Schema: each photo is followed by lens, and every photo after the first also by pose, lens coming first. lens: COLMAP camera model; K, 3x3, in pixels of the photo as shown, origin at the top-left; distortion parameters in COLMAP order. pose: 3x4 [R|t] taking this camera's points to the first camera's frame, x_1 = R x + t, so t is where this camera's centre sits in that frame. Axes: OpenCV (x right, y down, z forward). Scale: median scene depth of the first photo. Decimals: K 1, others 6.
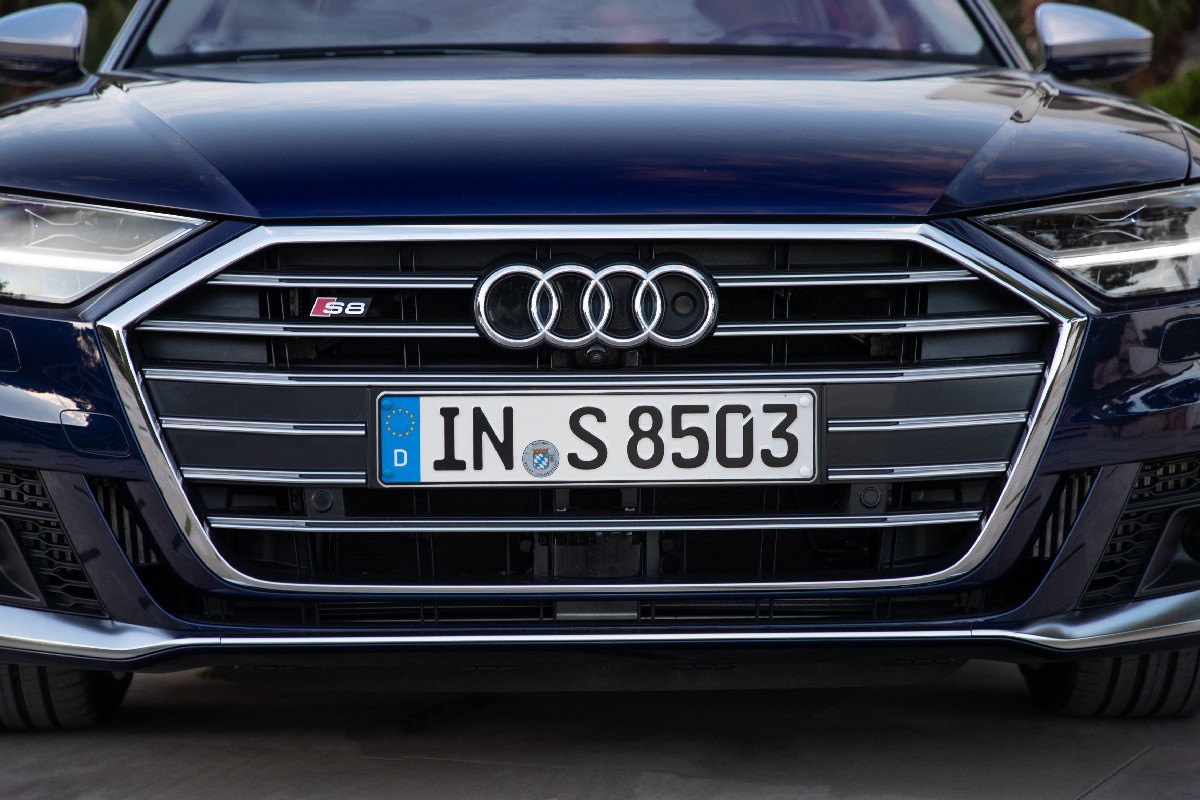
lens RADIAL K [[4499.0, 0, 600.0], [0, 4499.0, 400.0], [0, 0, 1]] dist [1.088373, 1.242366]
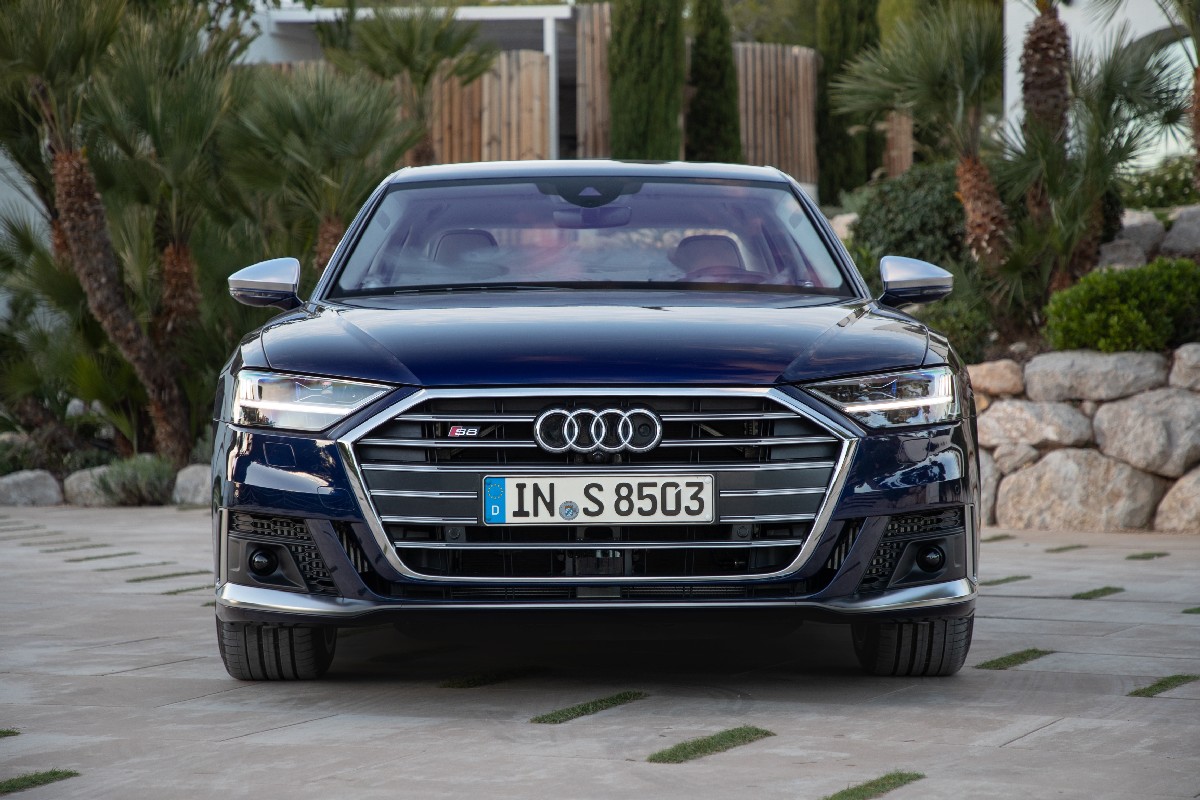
lens RADIAL K [[4406.2, 0, 600.0], [0, 4406.2, 400.0], [0, 0, 1]] dist [1.336248, 0.566576]
pose [[0.999916, -0.000243, -0.012993, 0.024038], [-0.000259, 0.999256, -0.038577, 0.037910], [0.012993, 0.038577, 0.999171, -0.857467]]
